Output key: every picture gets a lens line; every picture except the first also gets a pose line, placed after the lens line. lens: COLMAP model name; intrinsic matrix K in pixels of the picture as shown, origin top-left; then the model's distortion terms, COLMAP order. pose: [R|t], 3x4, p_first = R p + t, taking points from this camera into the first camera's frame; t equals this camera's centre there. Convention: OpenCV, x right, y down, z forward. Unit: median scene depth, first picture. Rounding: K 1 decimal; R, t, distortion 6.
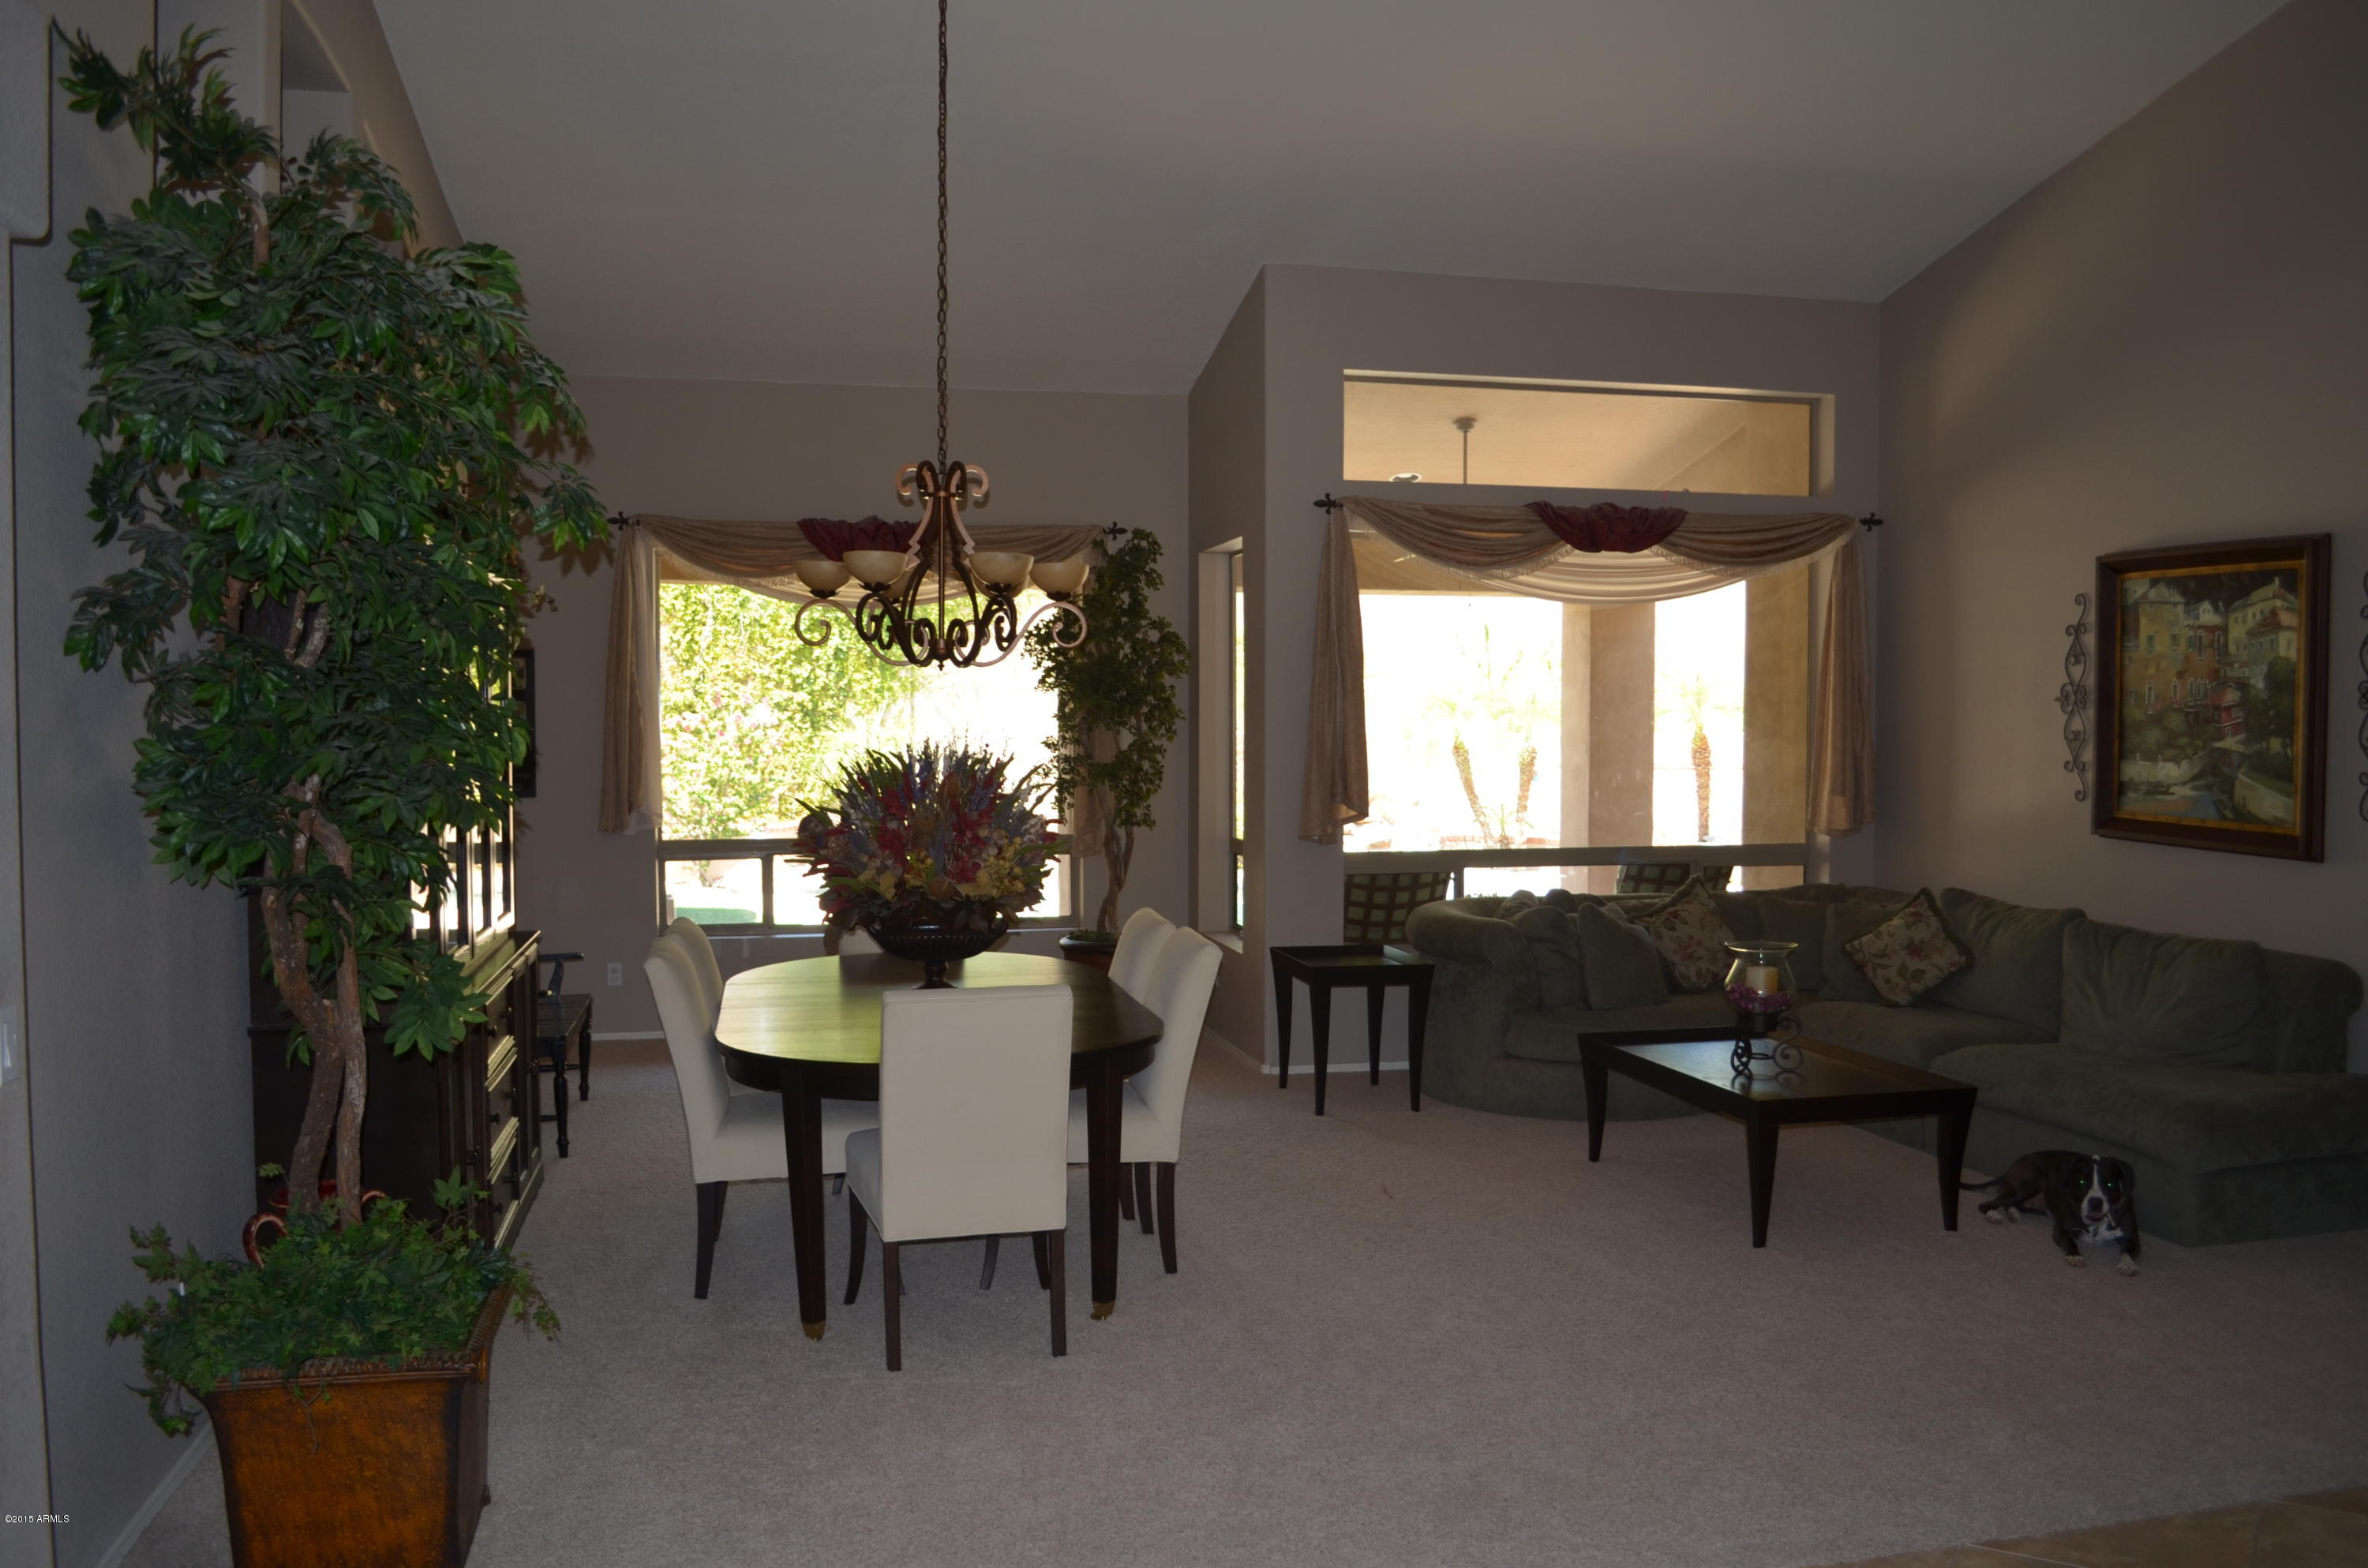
lens RADIAL K [[1853.6, 0, 1186.7], [0, 1853.6, 799.9], [0, 0, 1]] dist [-0.084386, 0.014490]
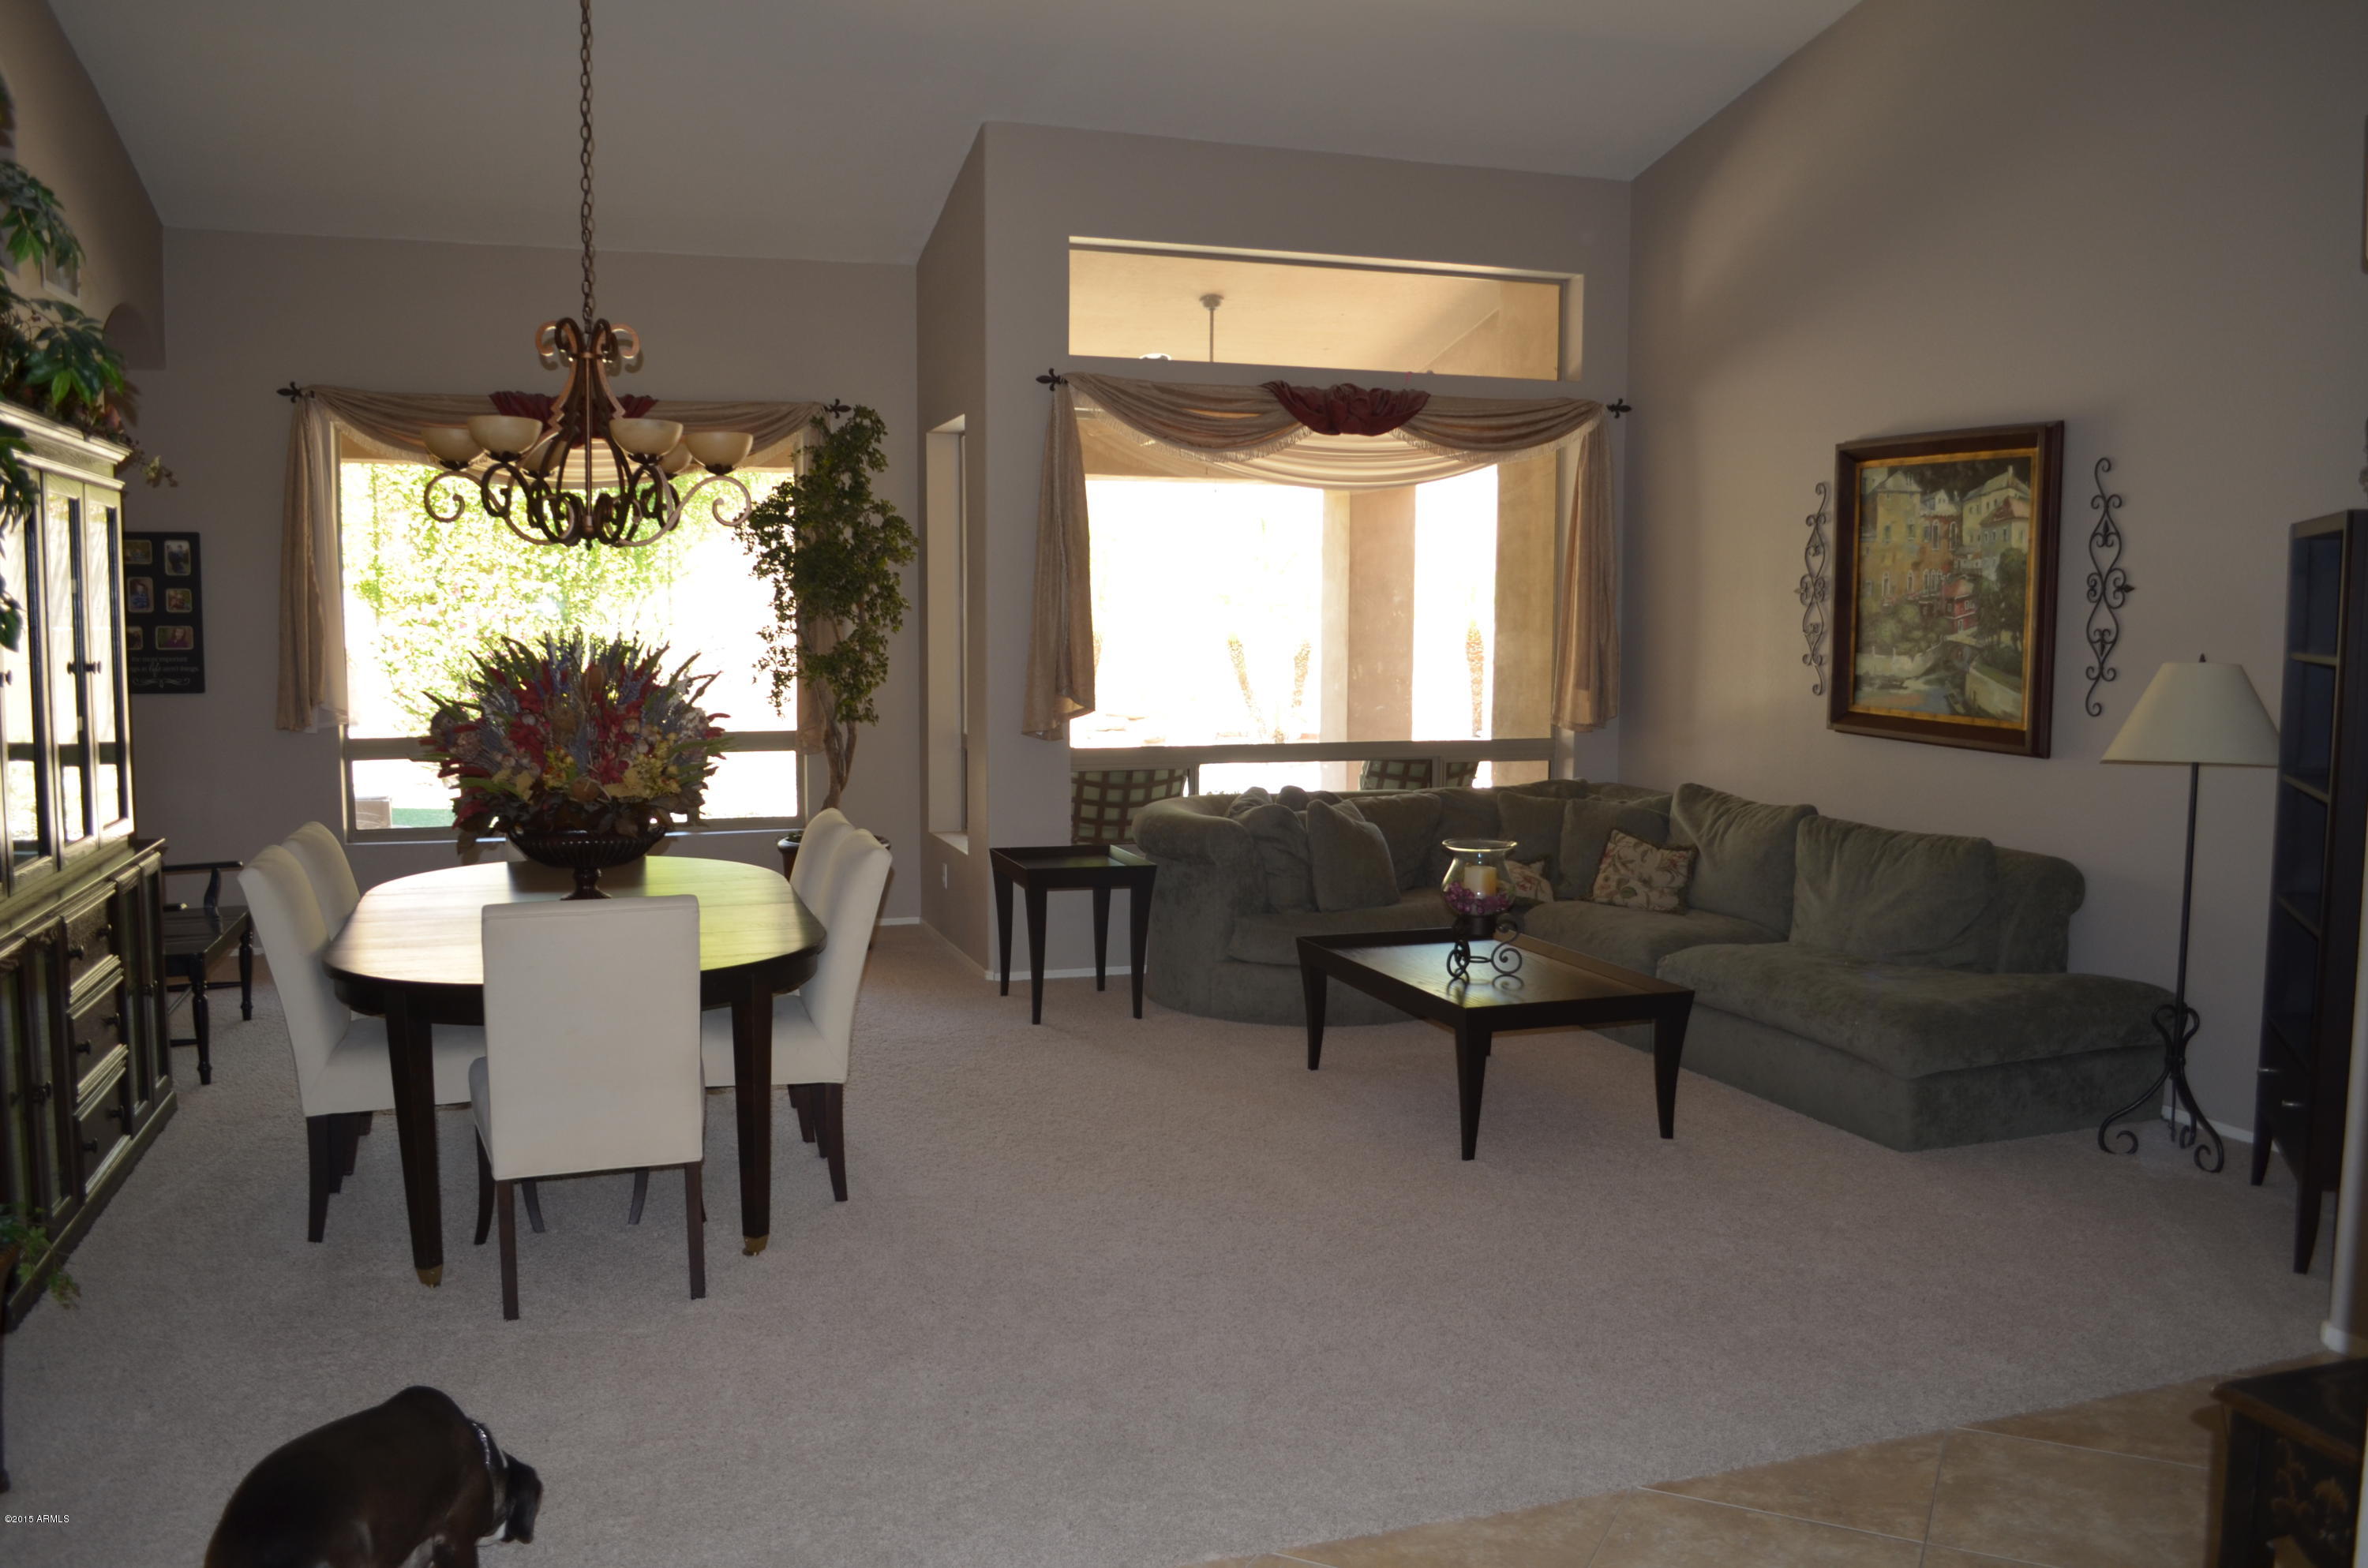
lens RADIAL K [[1853.6, 0, 1184.0], [0, 1853.6, 799.7], [0, 0, 1]] dist [-0.084386, 0.014490]
pose [[0.994590, -0.005733, 0.103720, 0.052288], [-0.000074, 0.998437, 0.055897, 0.001667], [-0.103879, -0.055602, 0.993035, 0.052594]]
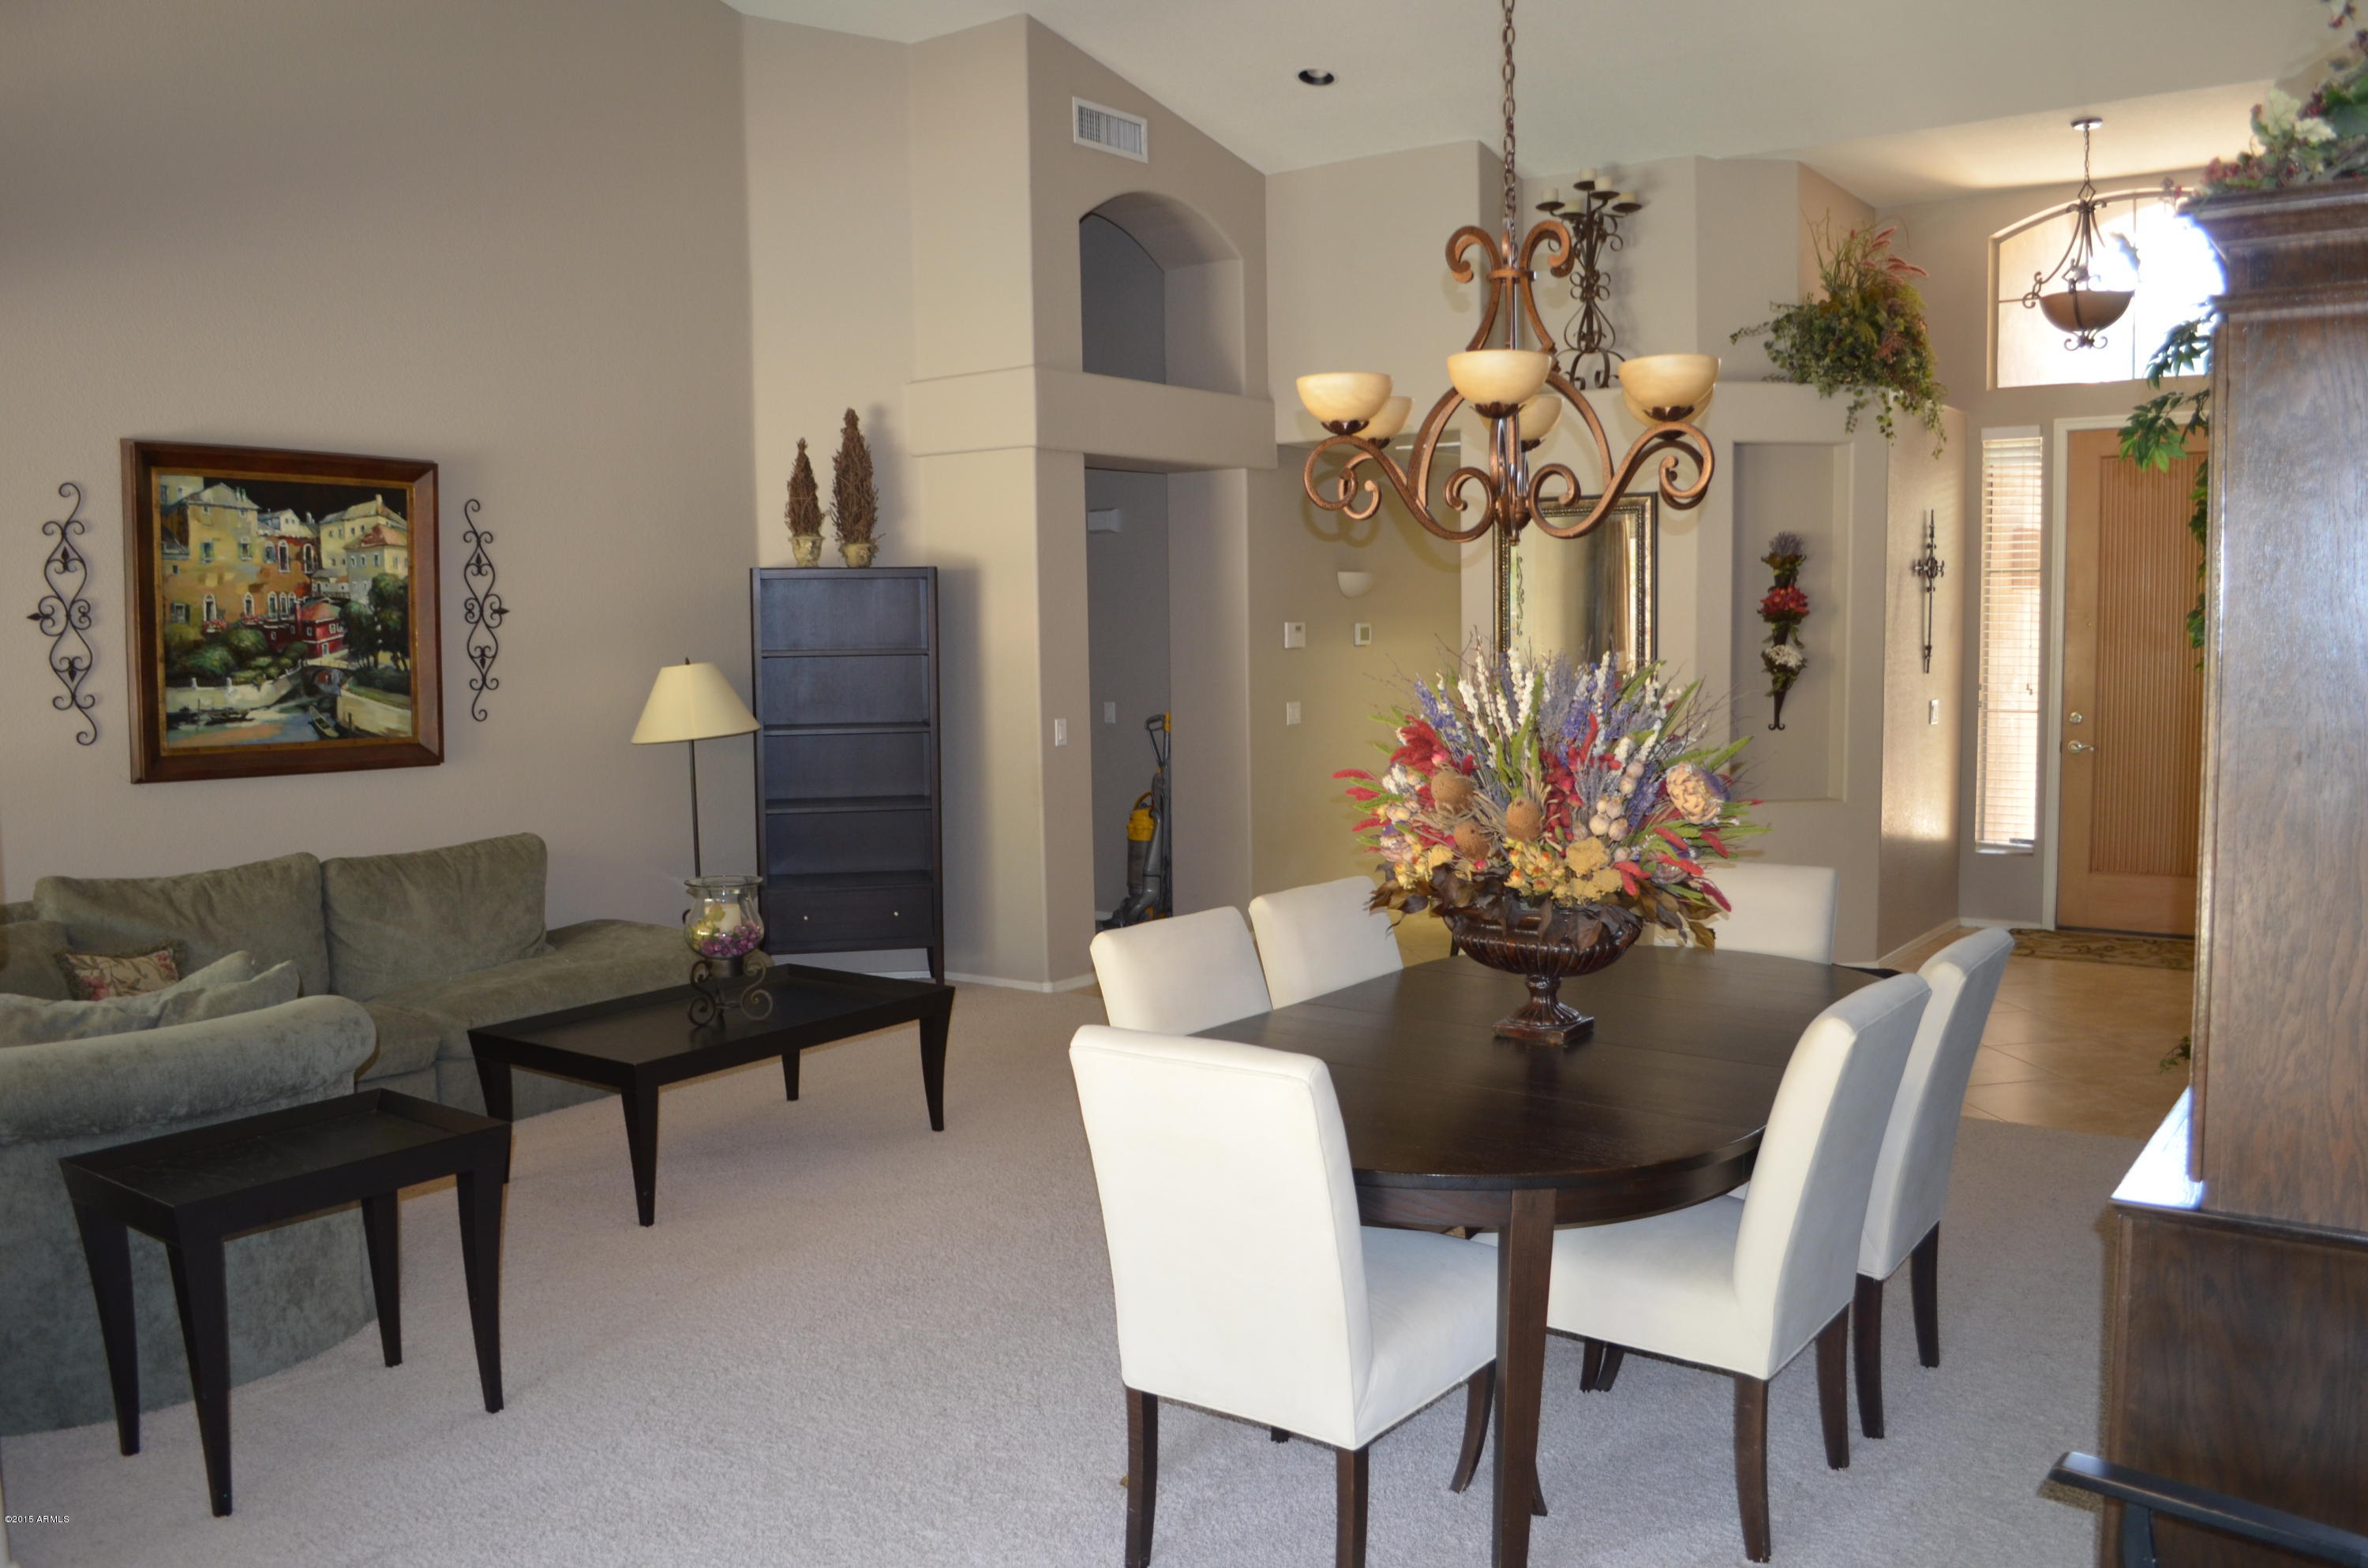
lens RADIAL K [[1853.6, 0, 1186.3], [0, 1853.6, 784.7], [0, 0, 1]] dist [-0.084386, 0.014490]
pose [[-0.648576, -0.061826, 0.758635, -0.449594], [0.046087, 0.991677, 0.120219, -0.058594], [-0.759754, 0.112934, -0.640328, 1.225926]]
